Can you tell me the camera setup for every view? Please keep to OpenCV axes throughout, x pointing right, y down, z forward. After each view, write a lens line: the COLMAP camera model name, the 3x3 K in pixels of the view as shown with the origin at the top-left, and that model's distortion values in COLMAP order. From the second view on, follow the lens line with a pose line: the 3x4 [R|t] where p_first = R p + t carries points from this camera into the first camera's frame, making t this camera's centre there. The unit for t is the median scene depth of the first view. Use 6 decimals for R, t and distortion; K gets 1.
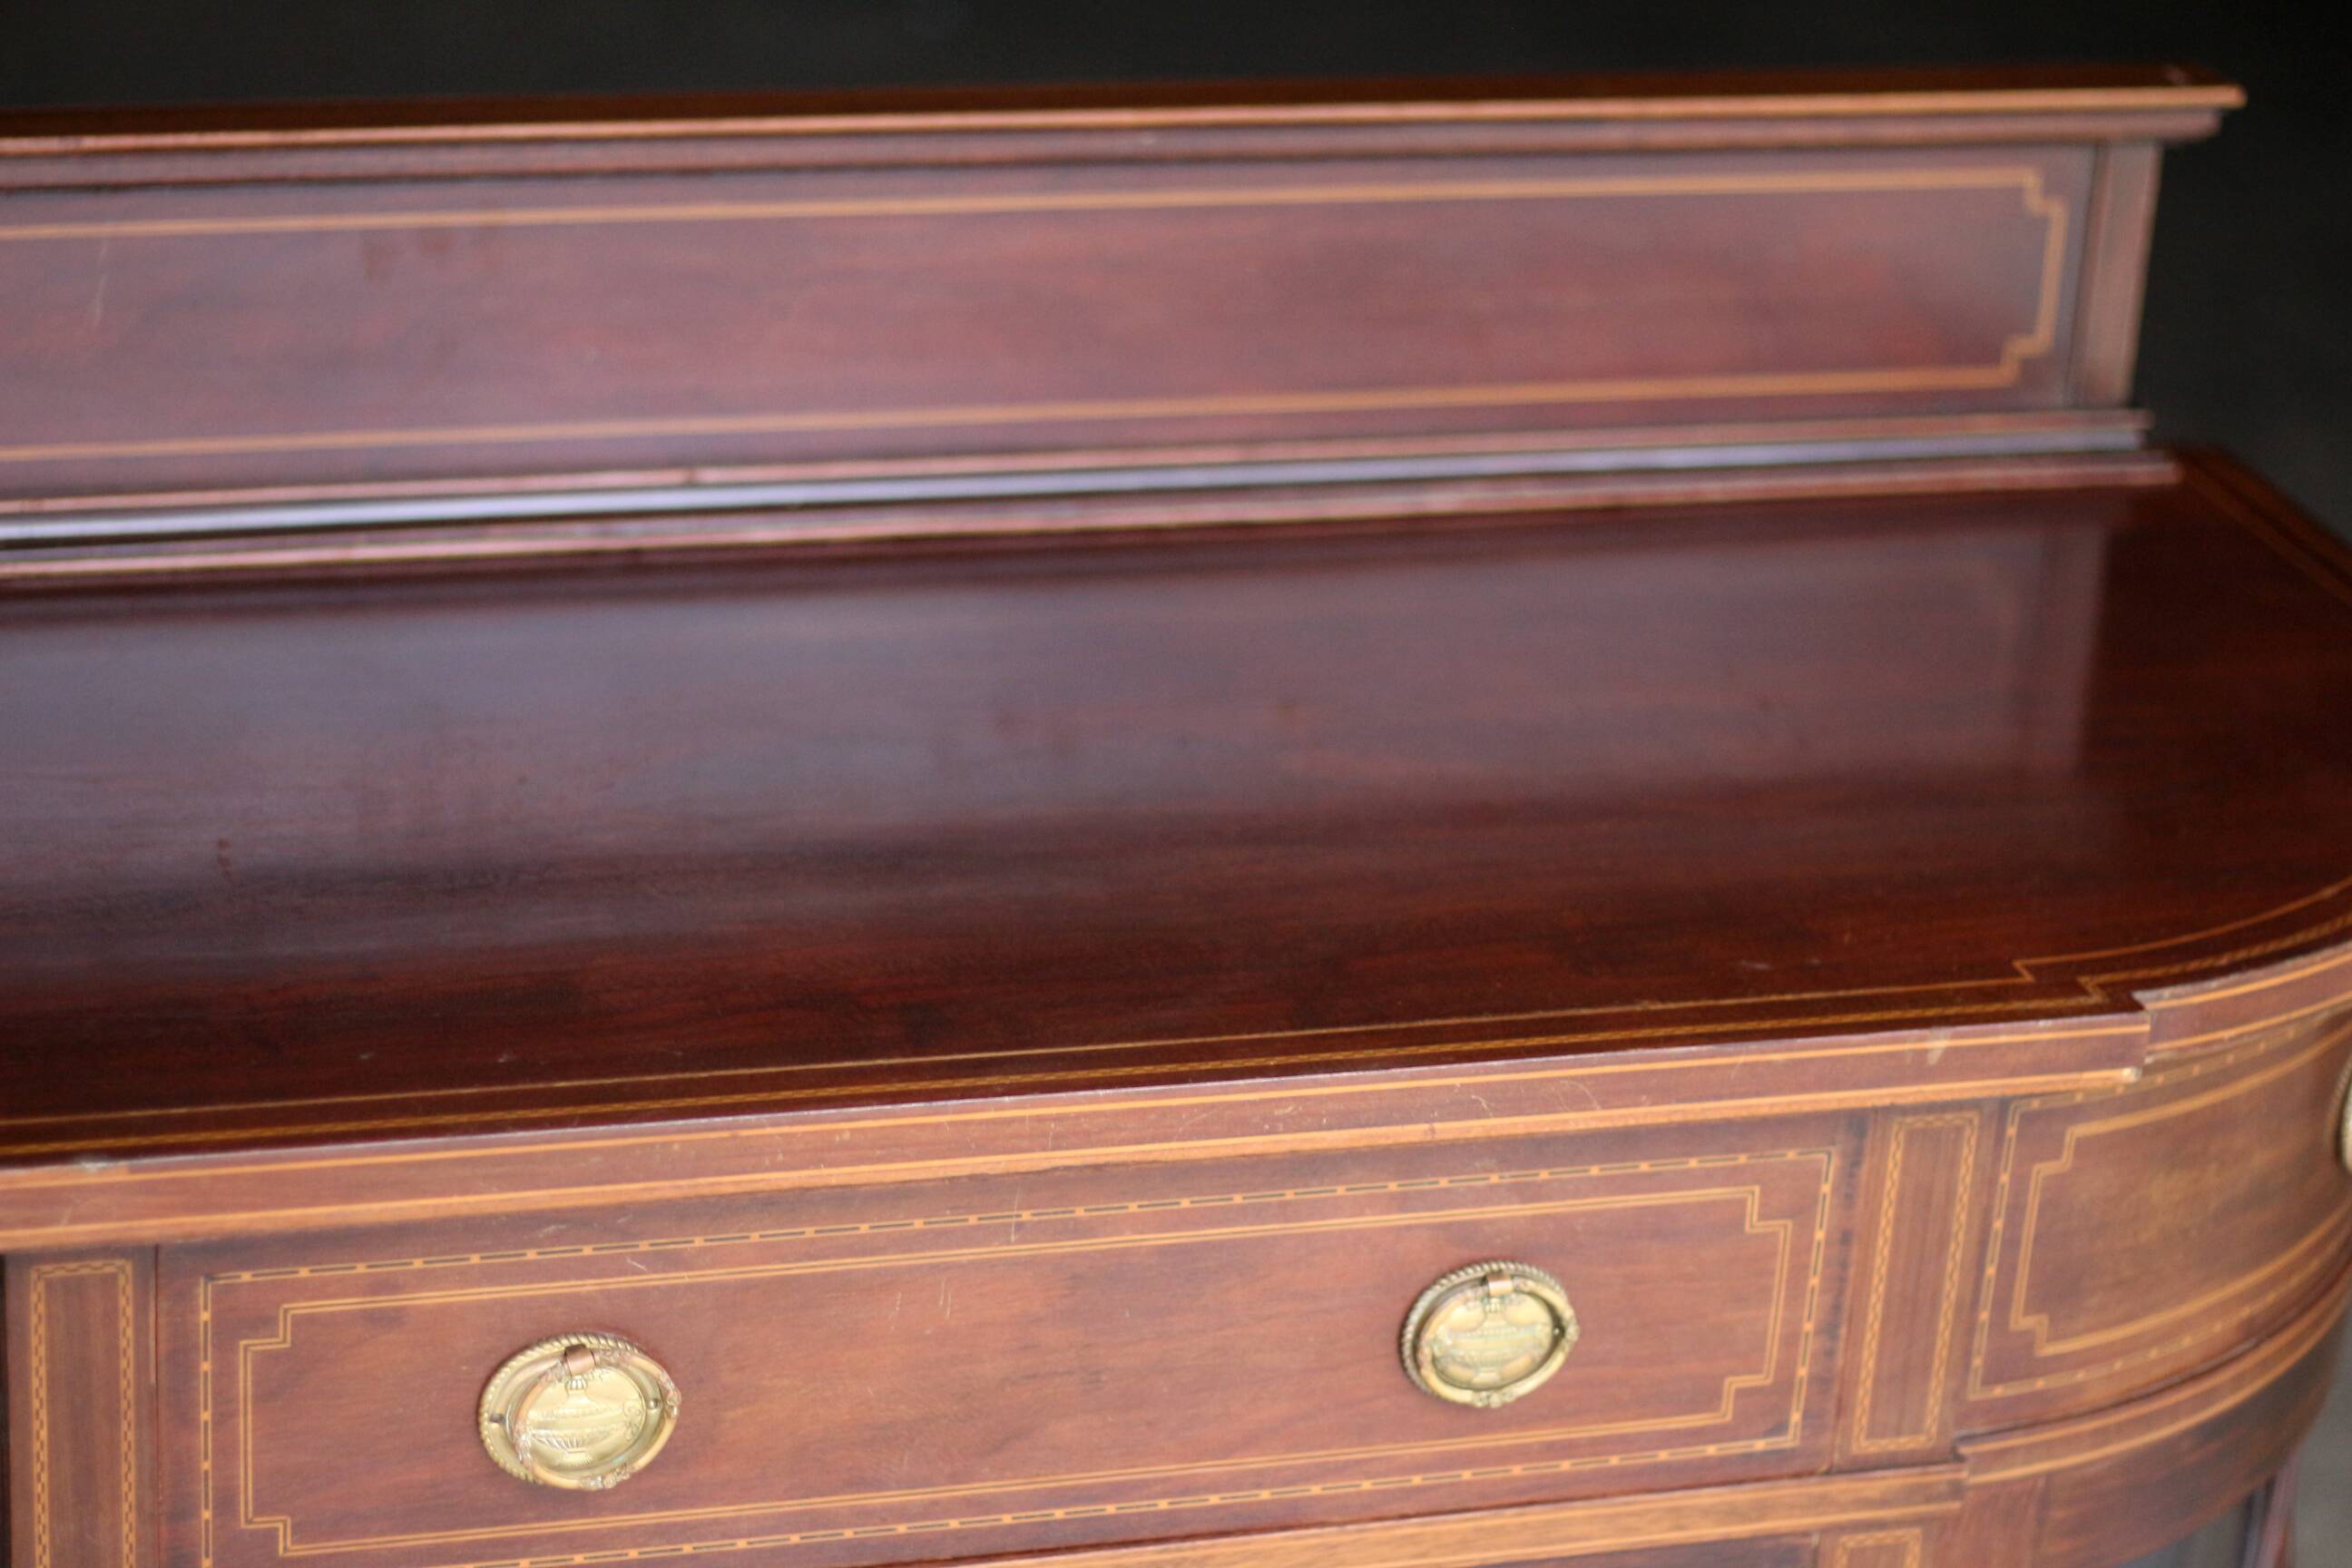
lens RADIAL K [[5488.8, 0, 1169.3], [0, 5488.8, 770.0], [0, 0, 1]] dist [-0.153364, 0.000000]
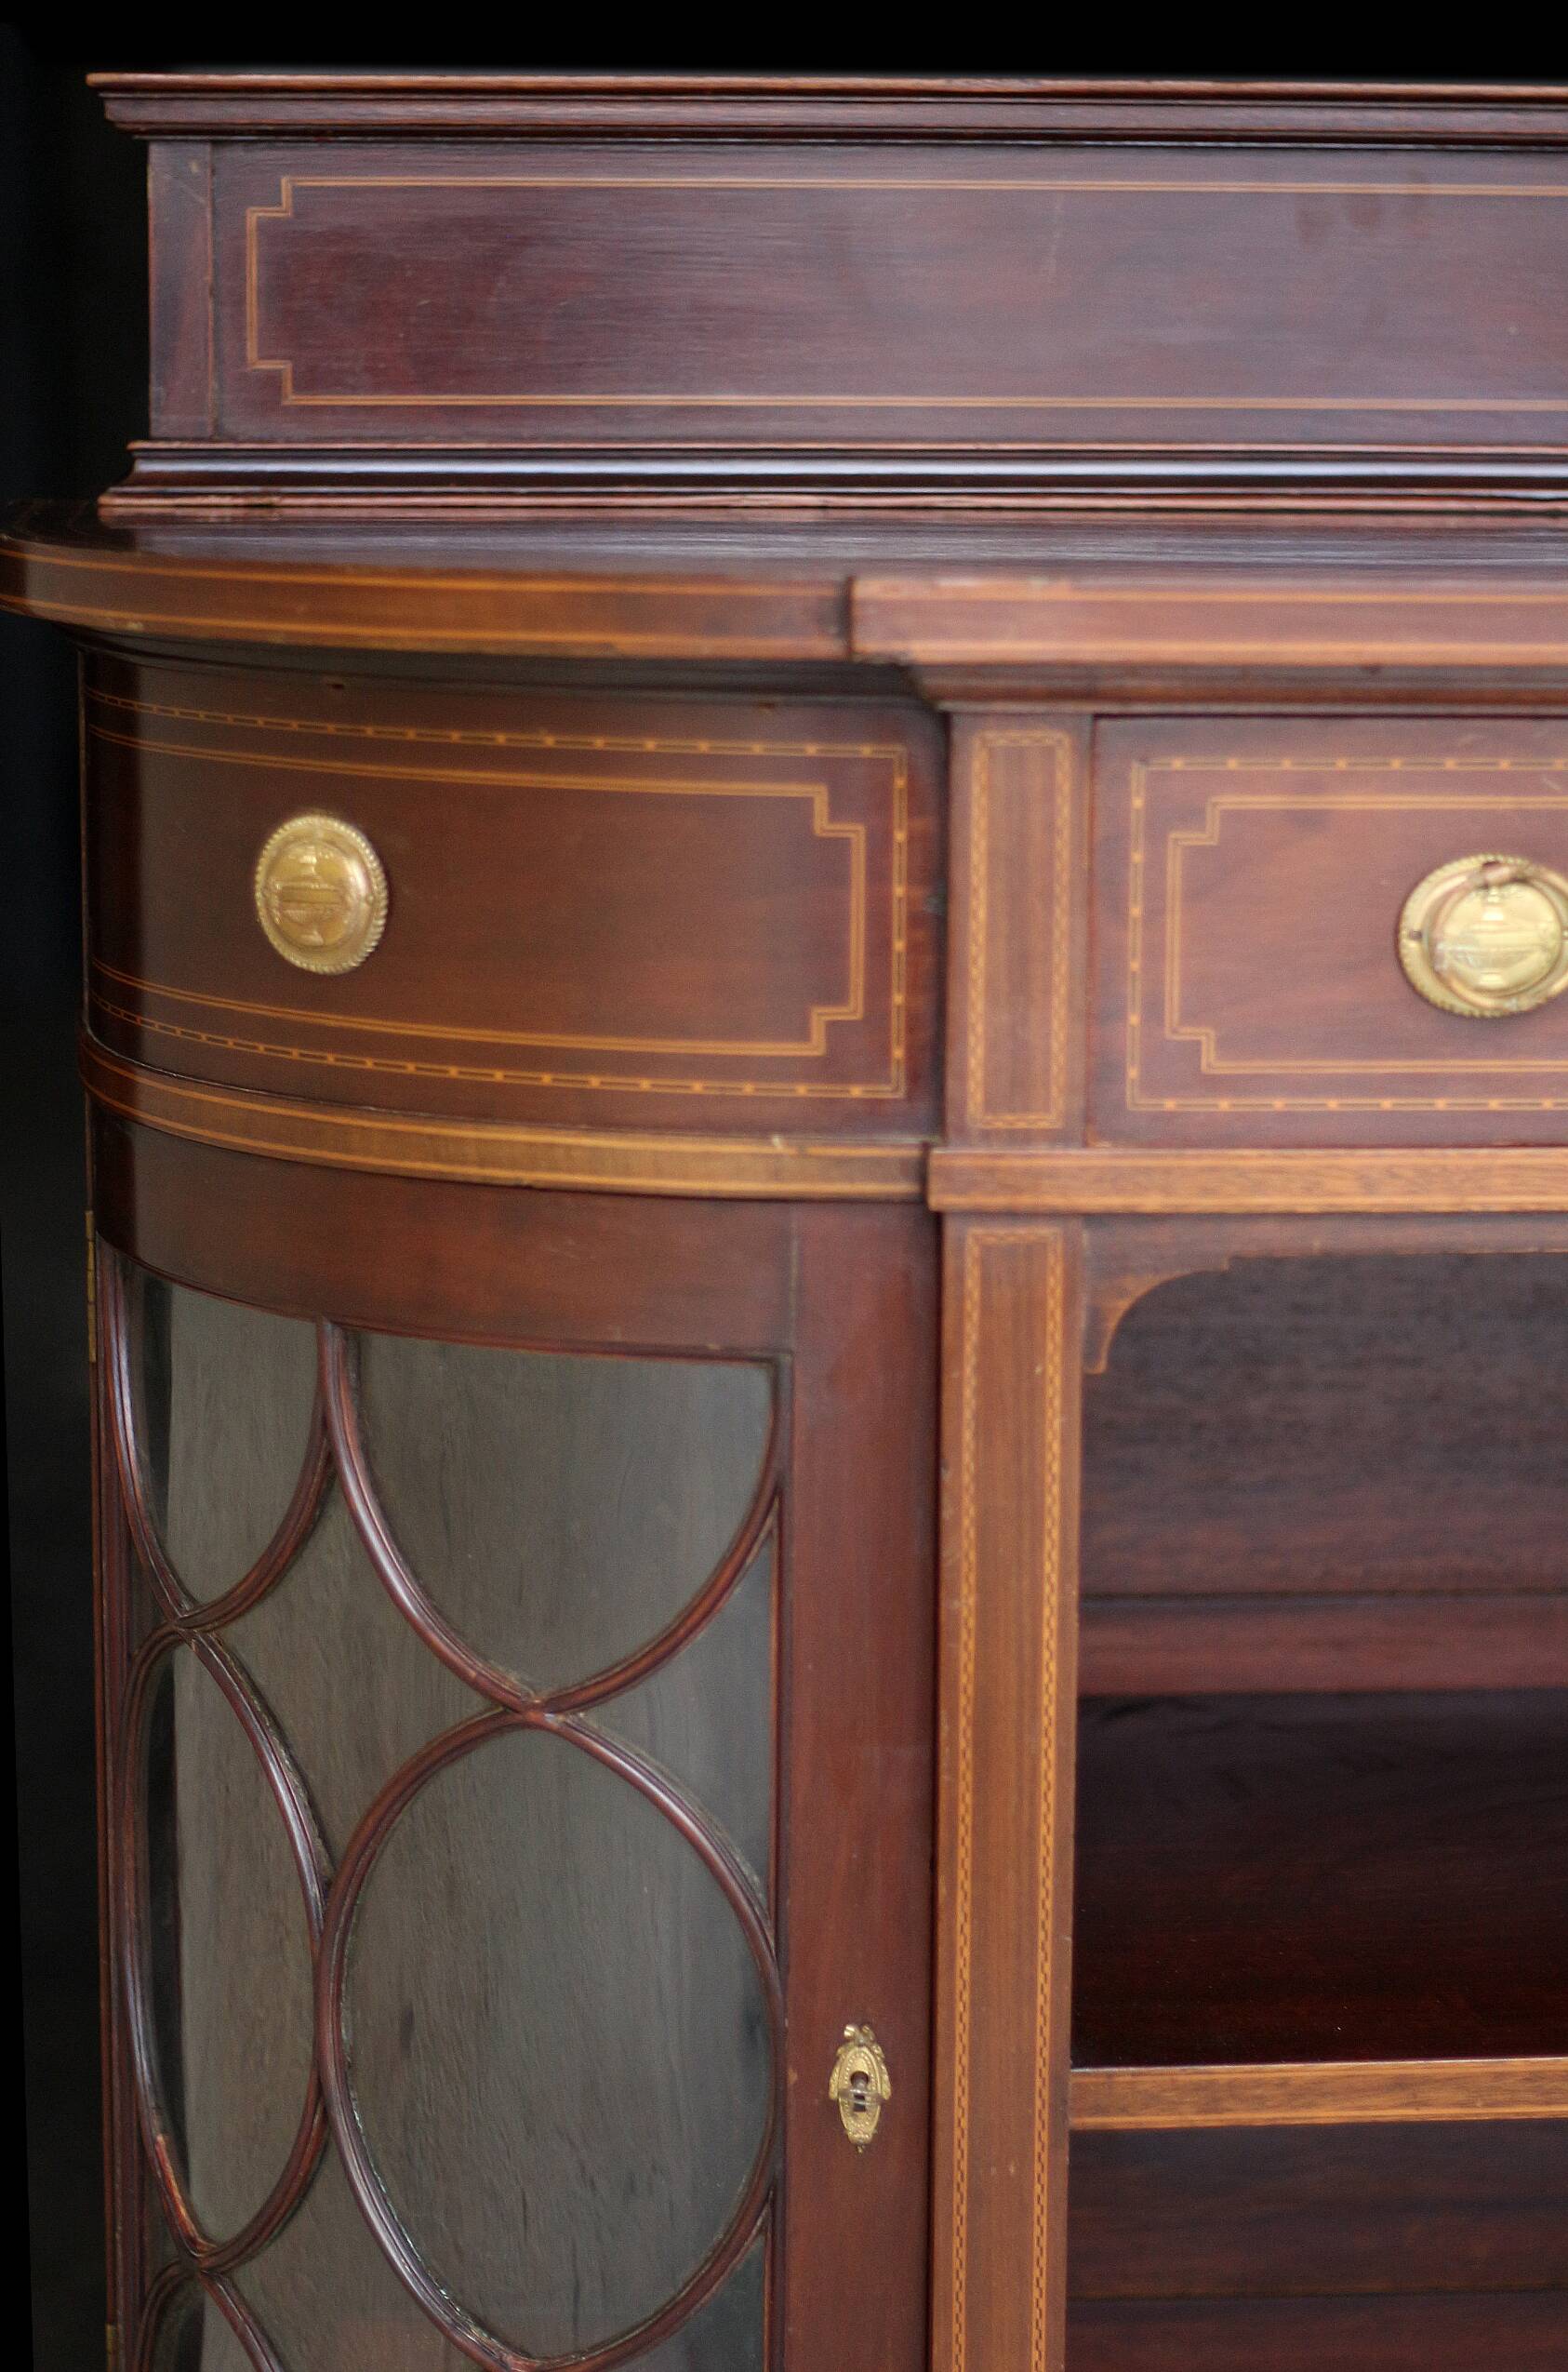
lens RADIAL K [[5665.8, 0, 792.0], [0, 5665.8, 1181.9], [0, 0, 1]] dist [-0.180339, 0.000000]
pose [[0.972962, -0.016887, -0.230349, 0.006816], [-0.035268, 0.974765, -0.220428, 0.382502], [0.228259, 0.222592, 0.947814, -0.025824]]
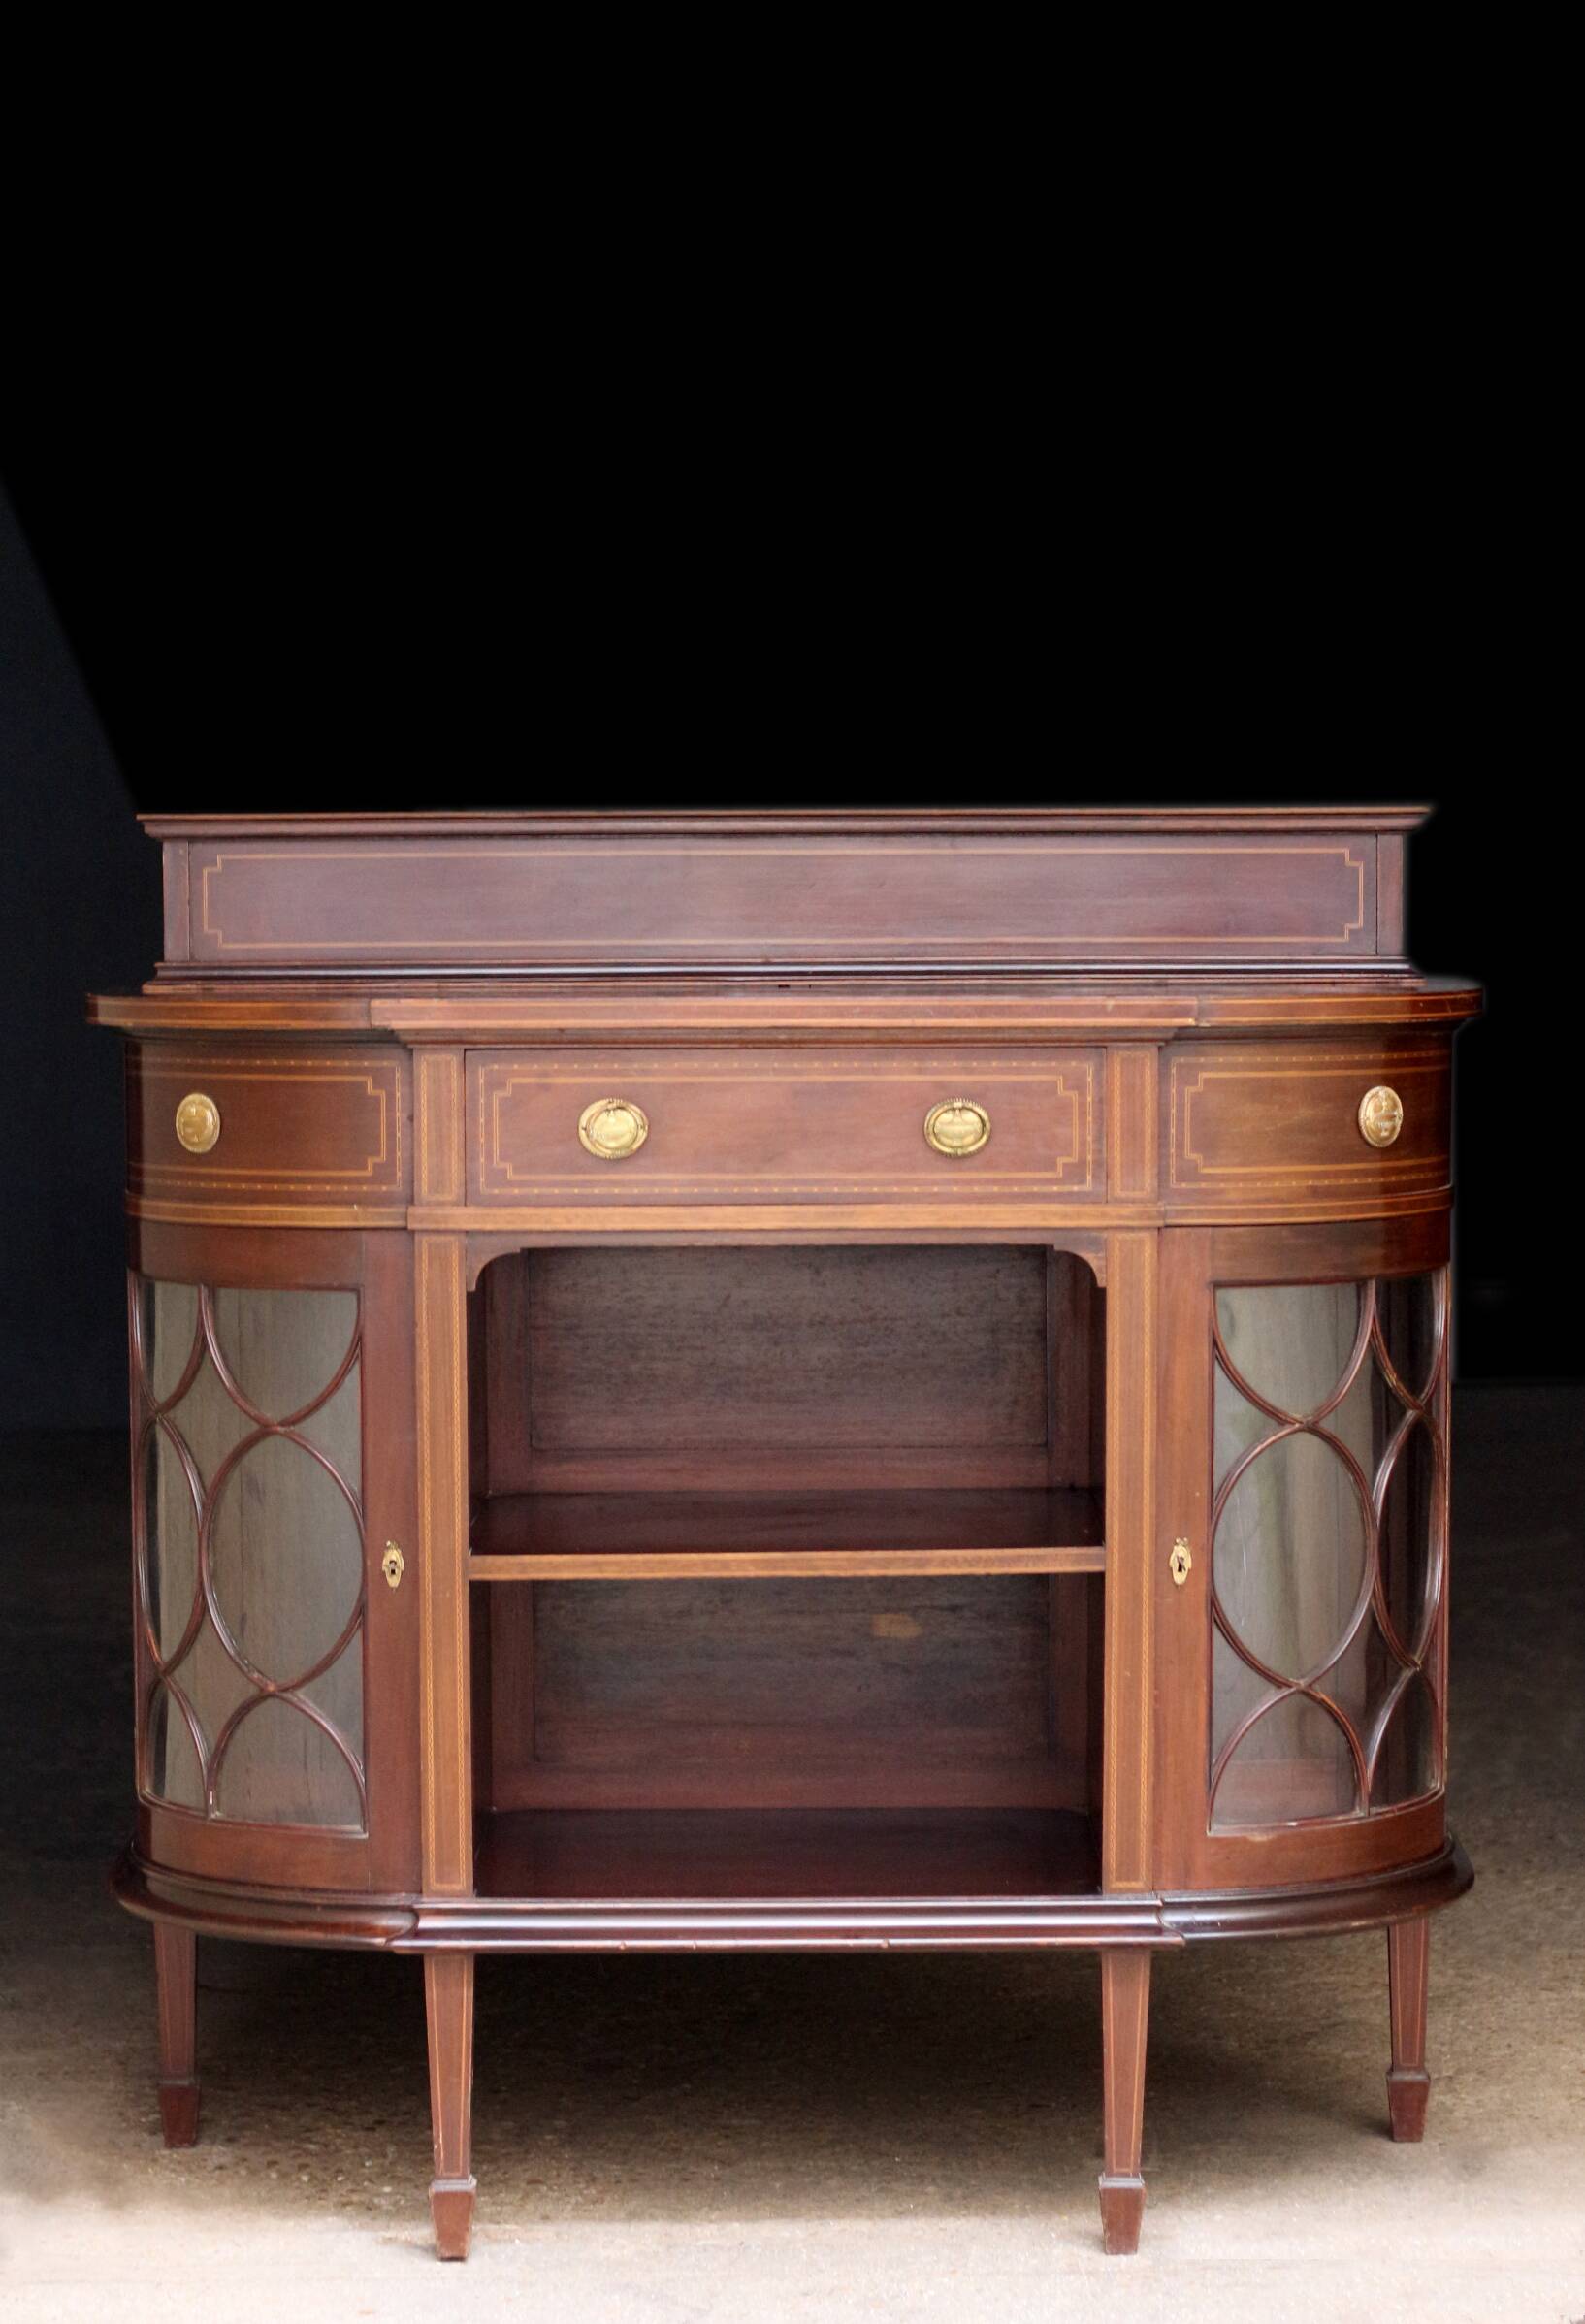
lens RADIAL K [[5225.8, 0, 721.6], [0, 5225.8, 1222.8], [0, 0, 1]] dist [-0.122366, 0.000000]
pose [[0.952088, -0.045905, -0.302360, 0.721121], [-0.052911, 0.949036, -0.310695, 0.950131], [0.301213, 0.311807, 0.901137, -1.328998]]
